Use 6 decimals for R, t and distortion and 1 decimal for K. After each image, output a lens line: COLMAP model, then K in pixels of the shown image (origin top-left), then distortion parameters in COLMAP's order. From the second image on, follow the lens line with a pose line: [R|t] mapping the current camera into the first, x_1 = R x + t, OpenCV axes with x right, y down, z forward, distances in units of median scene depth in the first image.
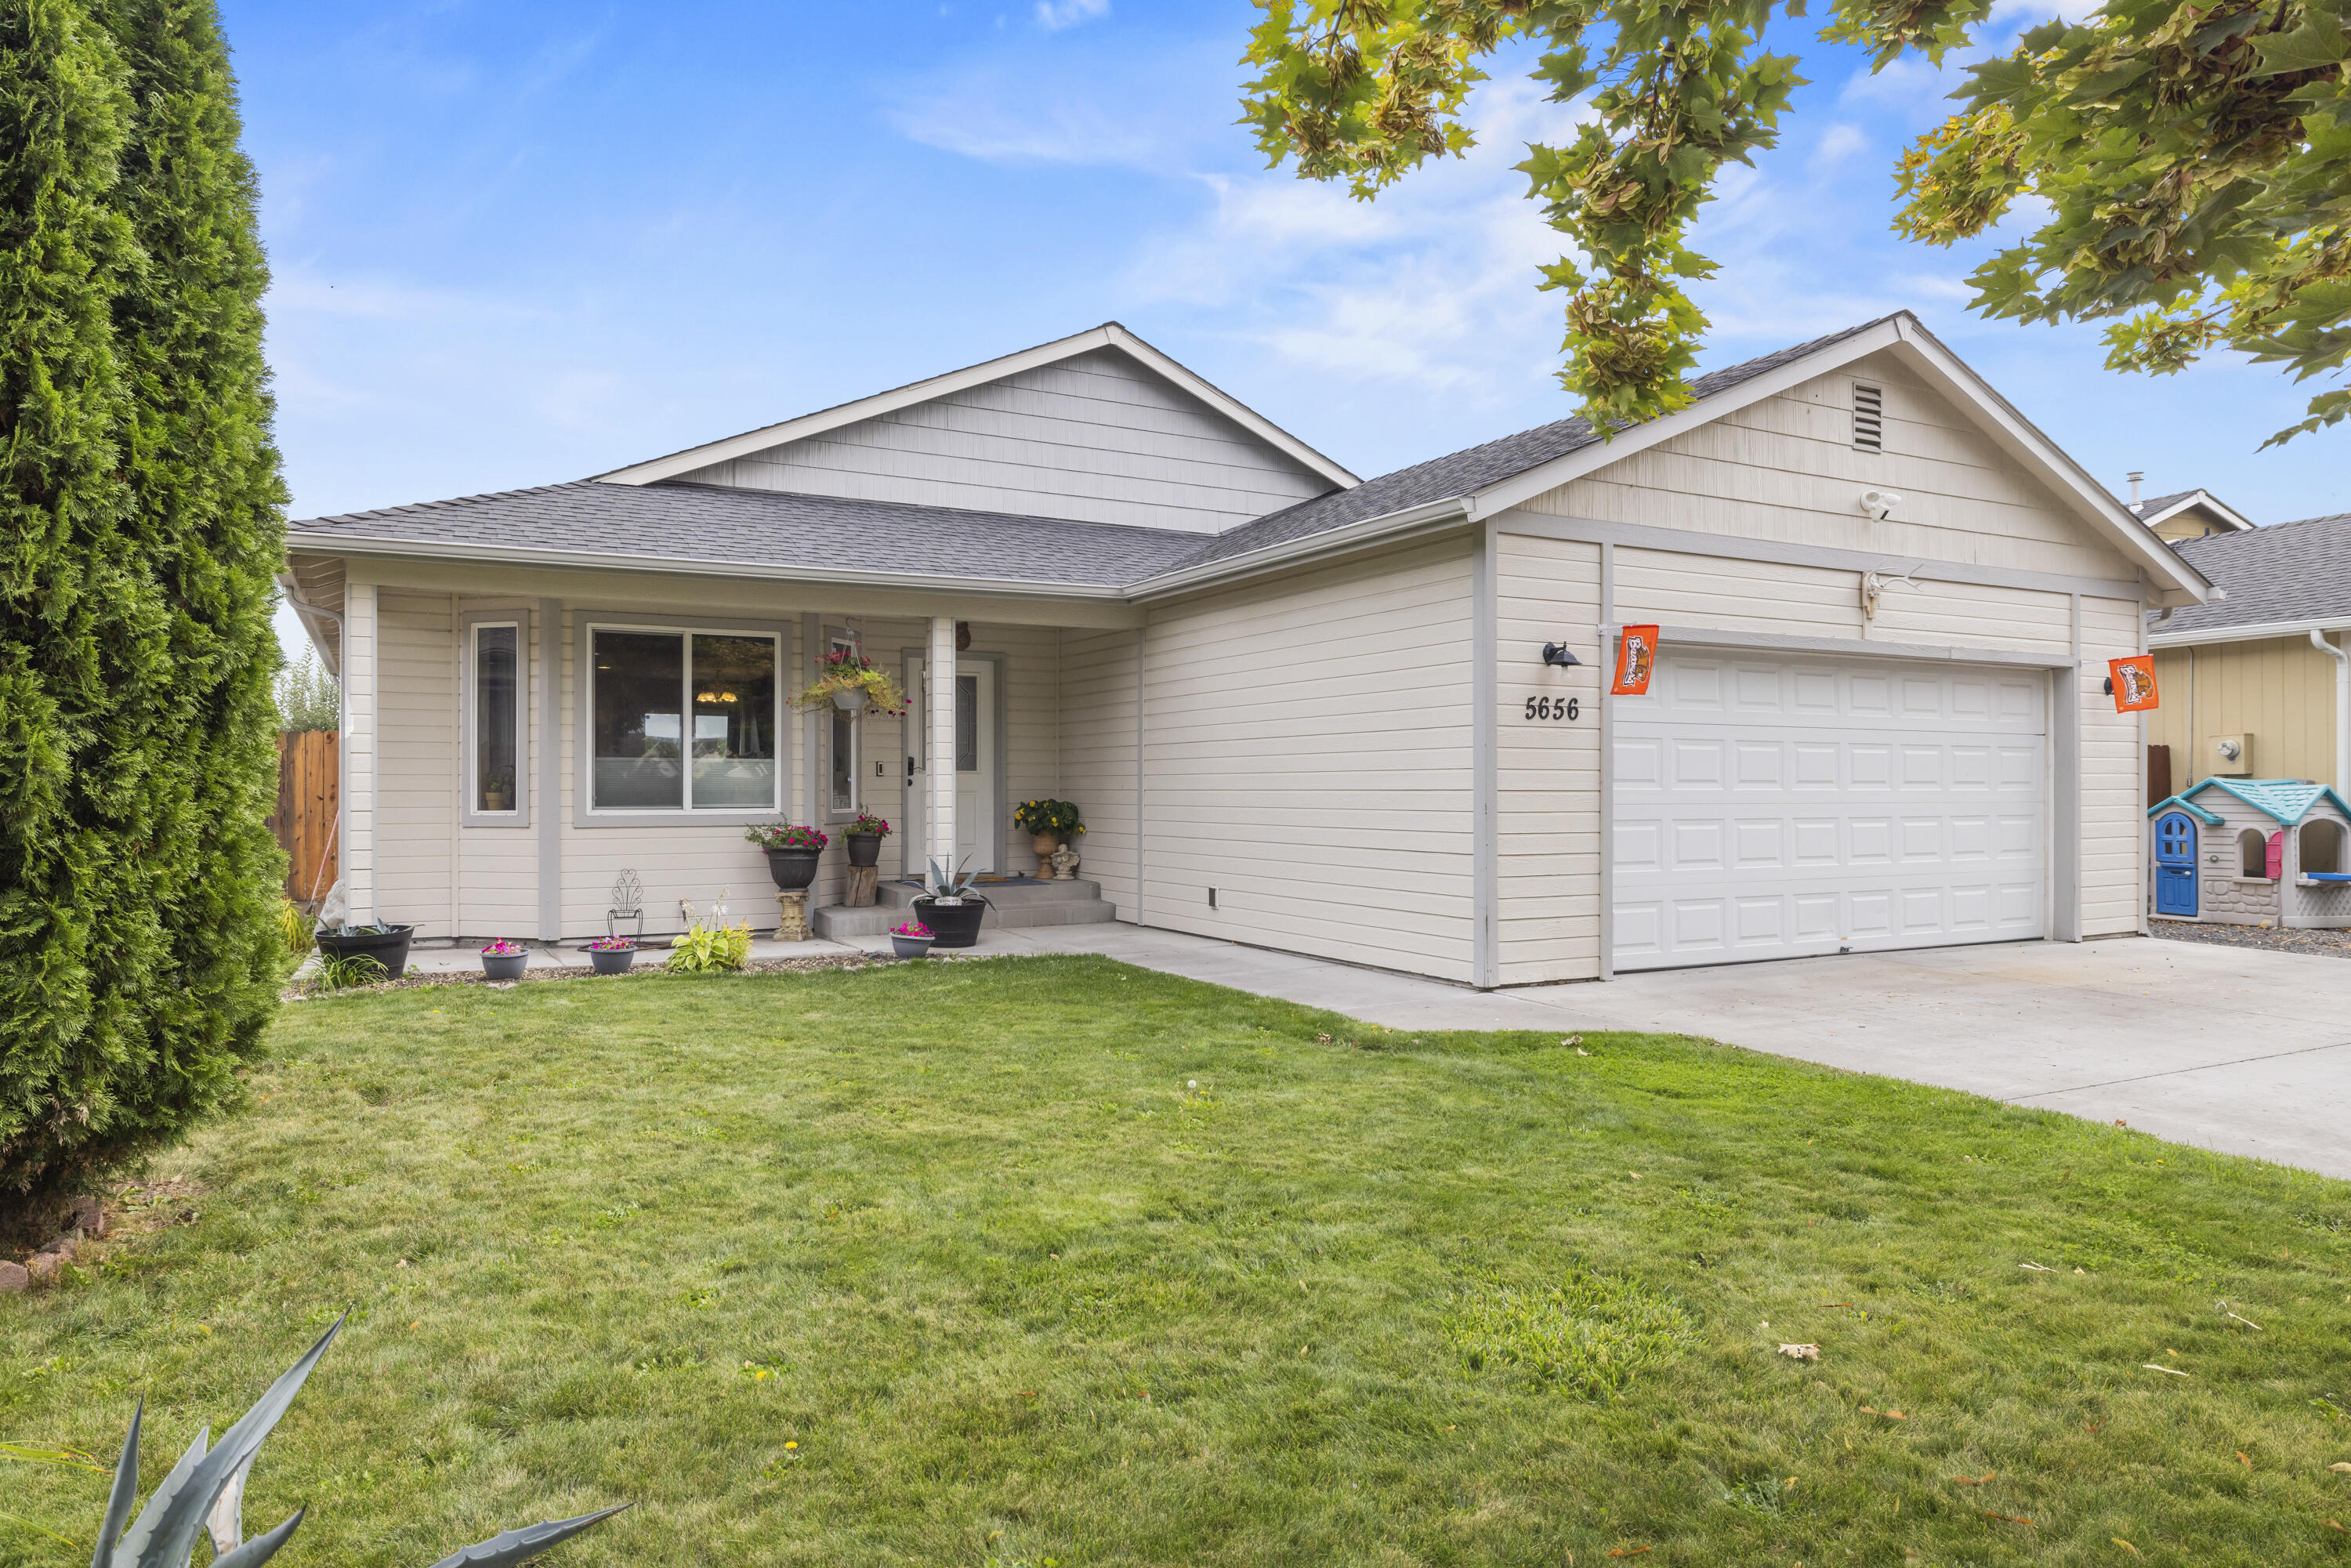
lens RADIAL K [[1439.4, 0, 1161.9], [0, 1439.4, 777.8], [0, 0, 1]] dist [-0.003498, -0.000069]
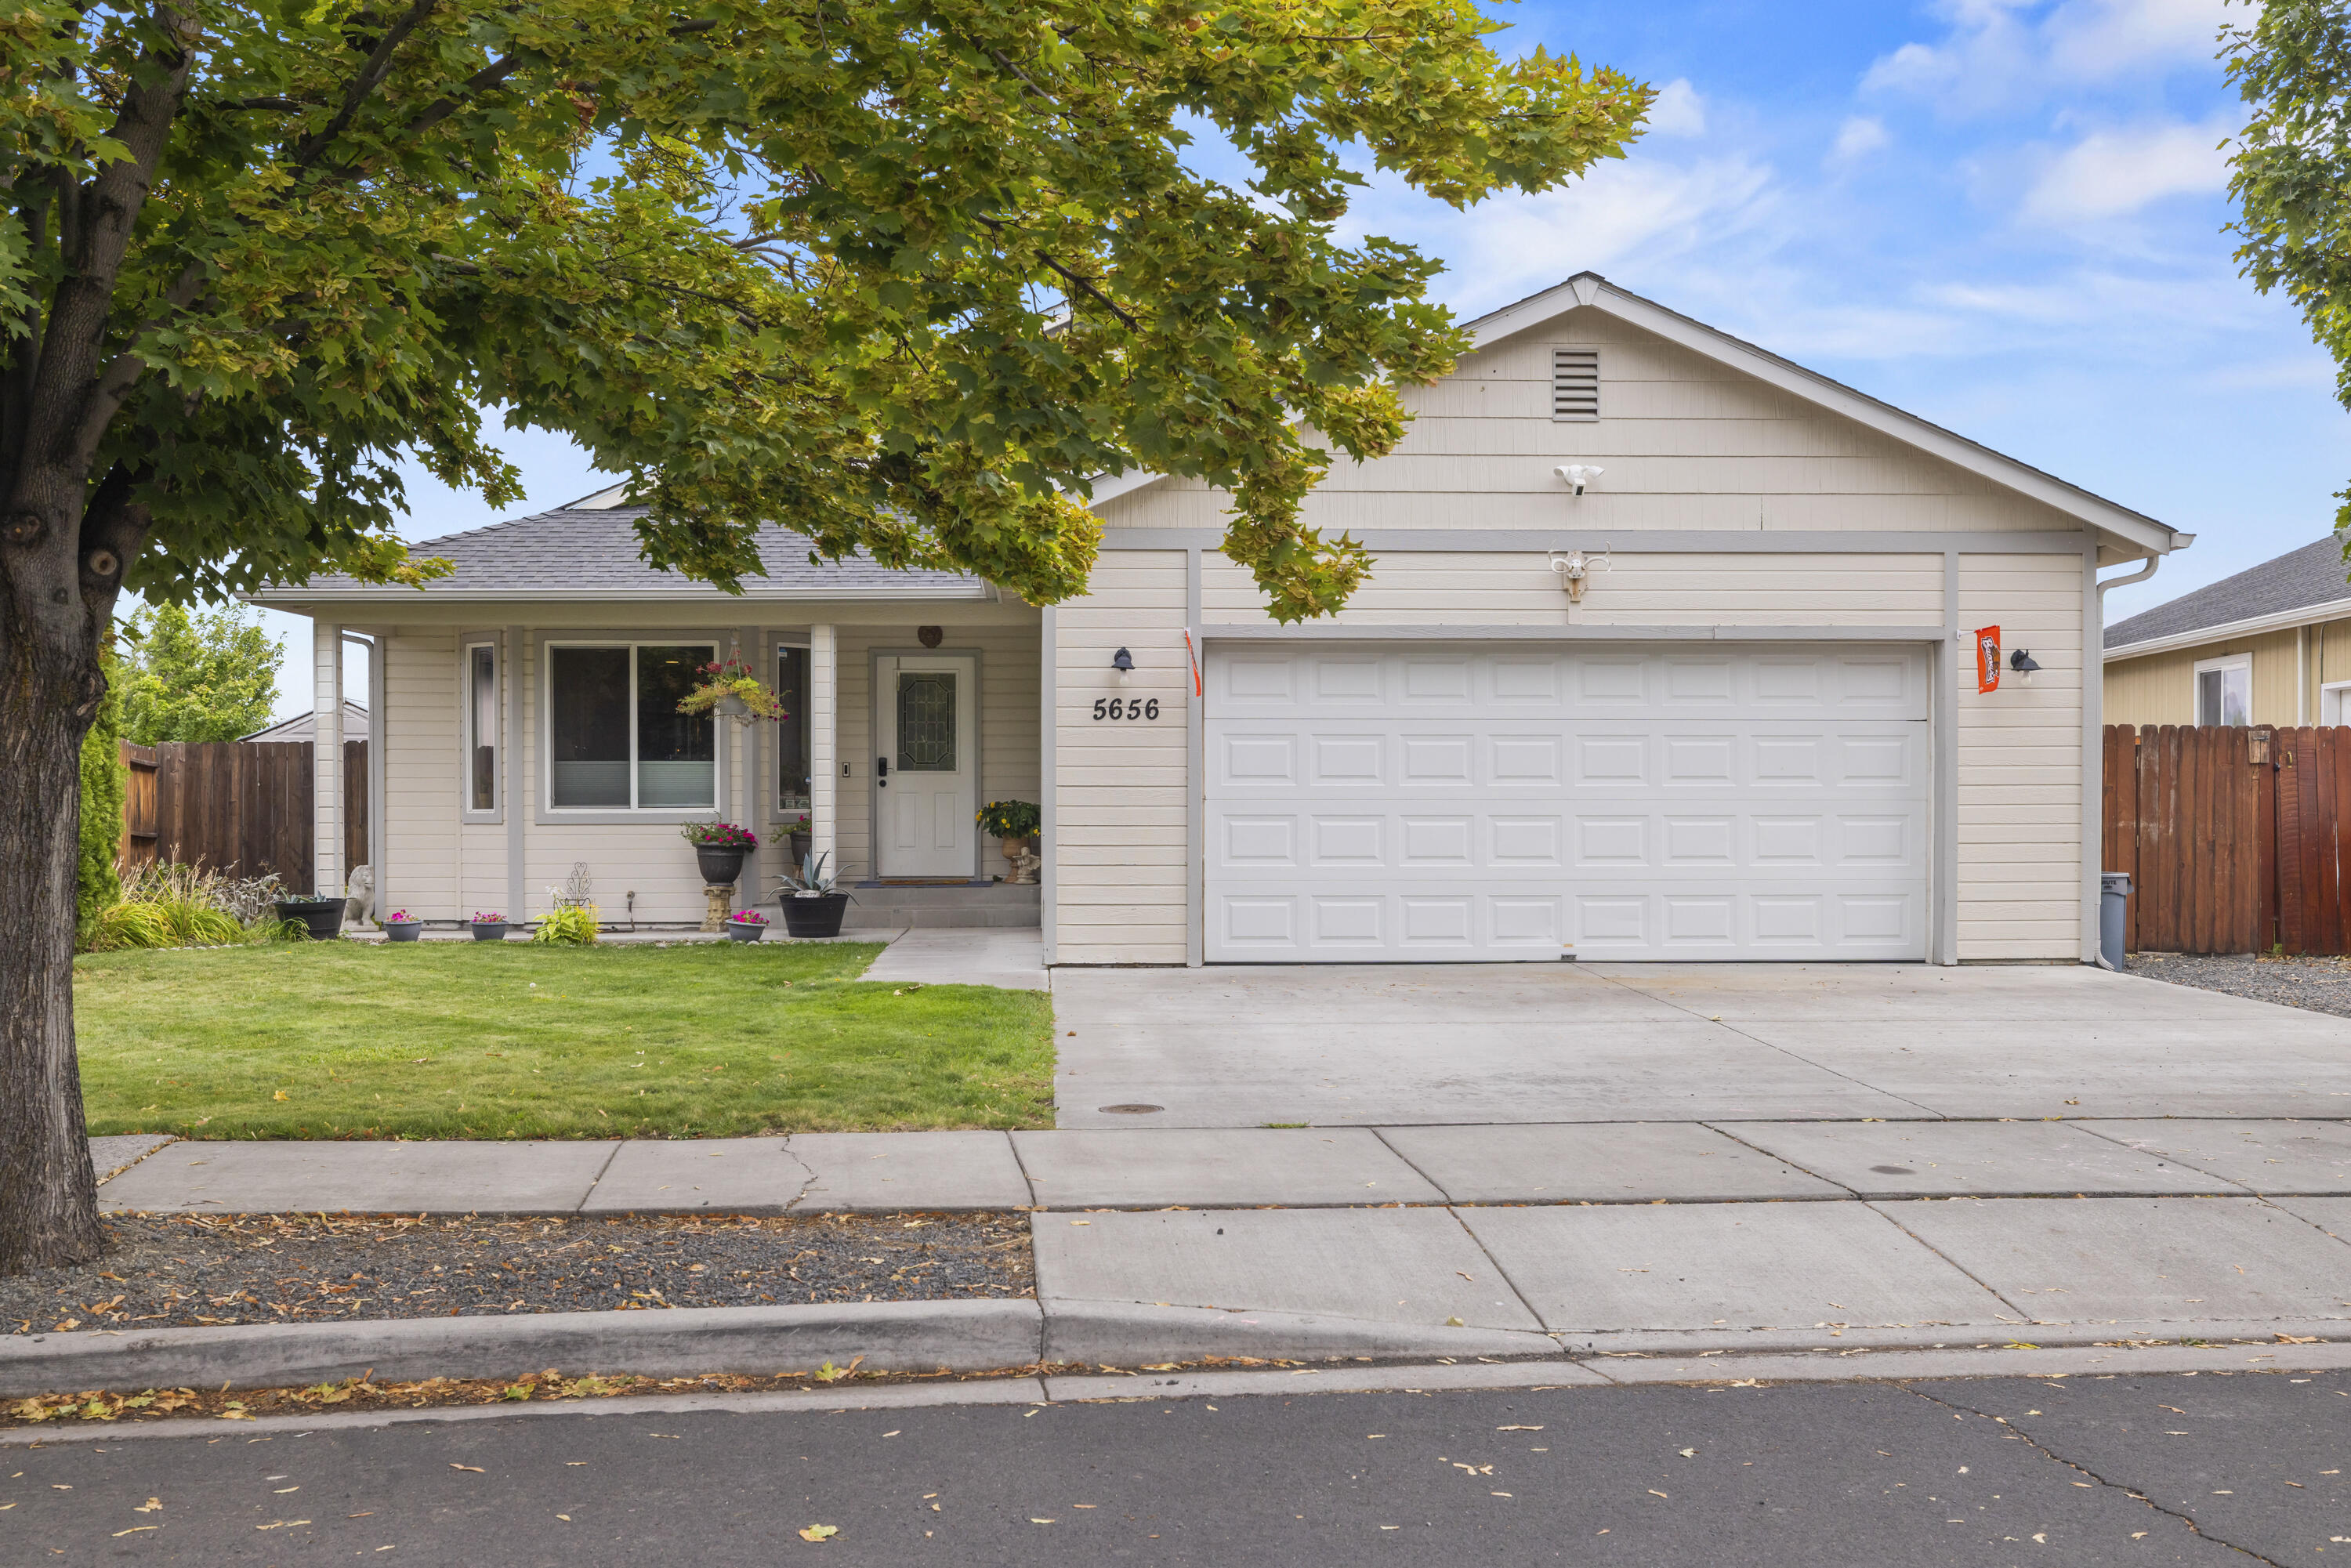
lens RADIAL K [[2310.8, 0, 1166.7], [0, 2310.8, 828.2], [0, 0, 1]] dist [-0.002392, 0.000000]
pose [[0.907426, 0.003805, -0.420195, 0.792453], [0.004050, 0.999833, 0.017798, 0.007628], [0.420193, -0.017852, 0.907259, -0.424366]]
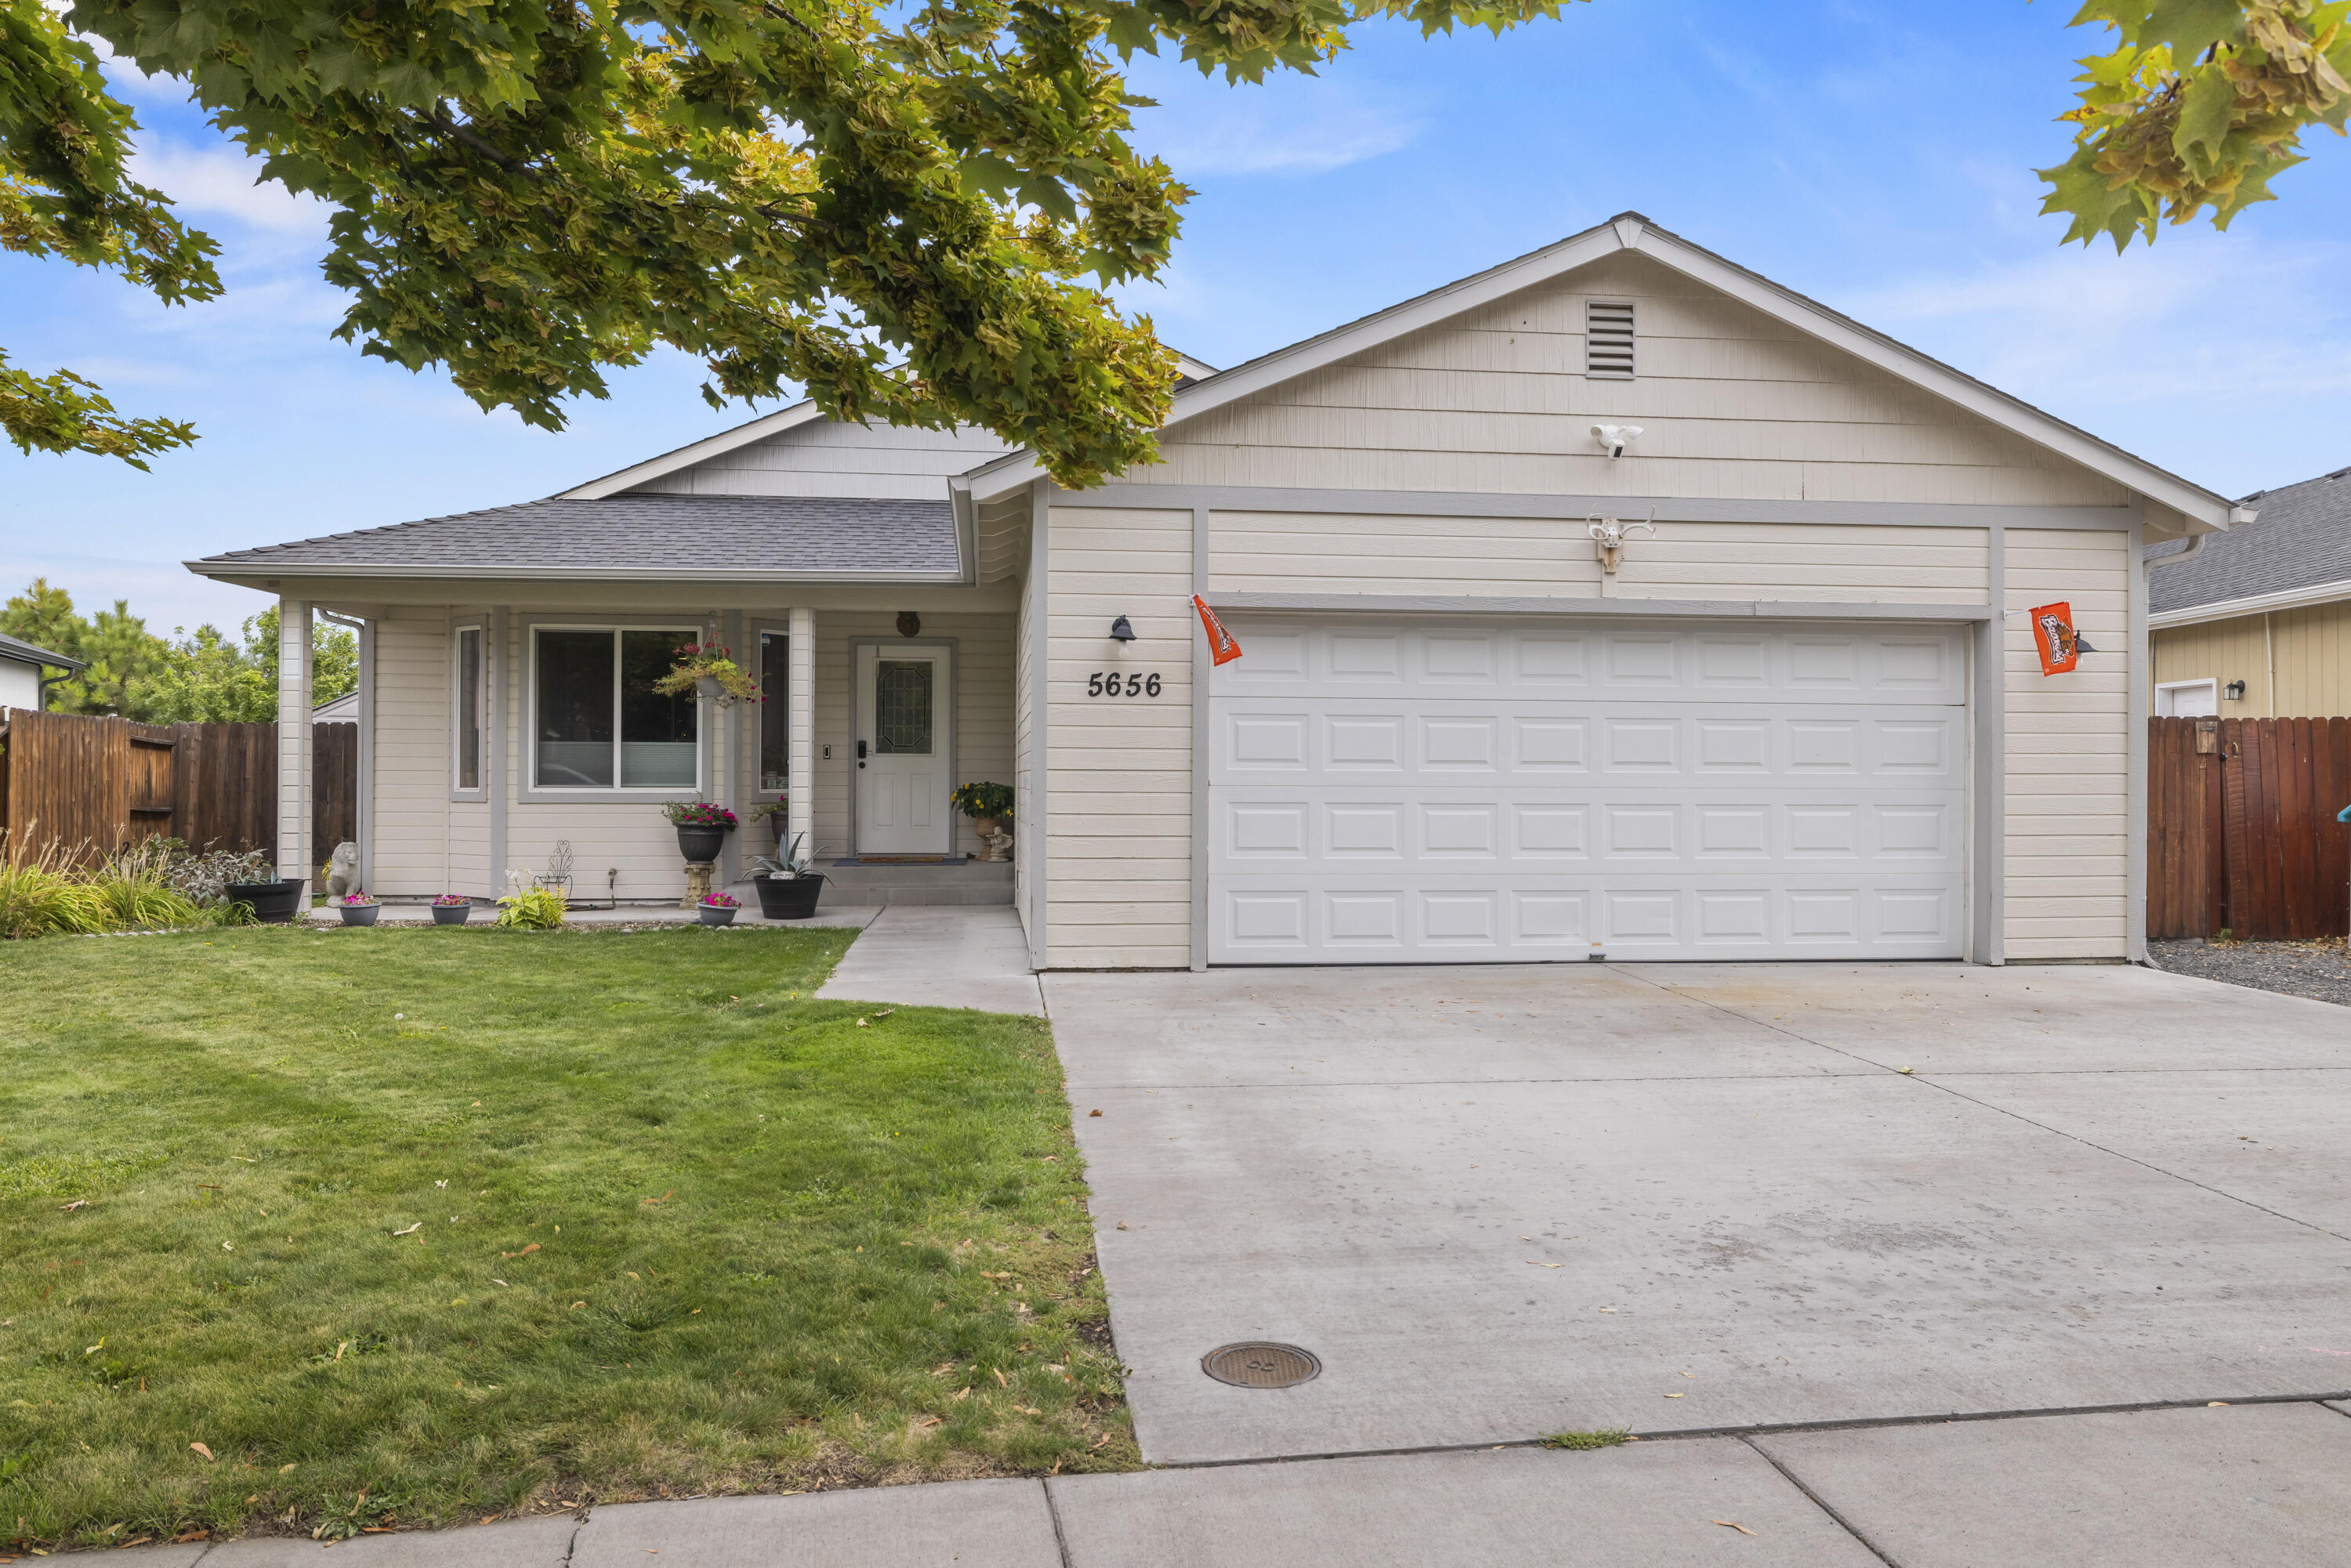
lens RADIAL K [[1579.7, 0, 1162.3], [0, 1579.7, 766.5], [0, 0, 1]] dist [-0.003861, 0.004214]
pose [[0.929584, 0.001125, -0.368608, 0.531789], [-0.001665, 0.999998, -0.001148, 0.006084], [0.368606, 0.001681, 0.929584, 0.020096]]
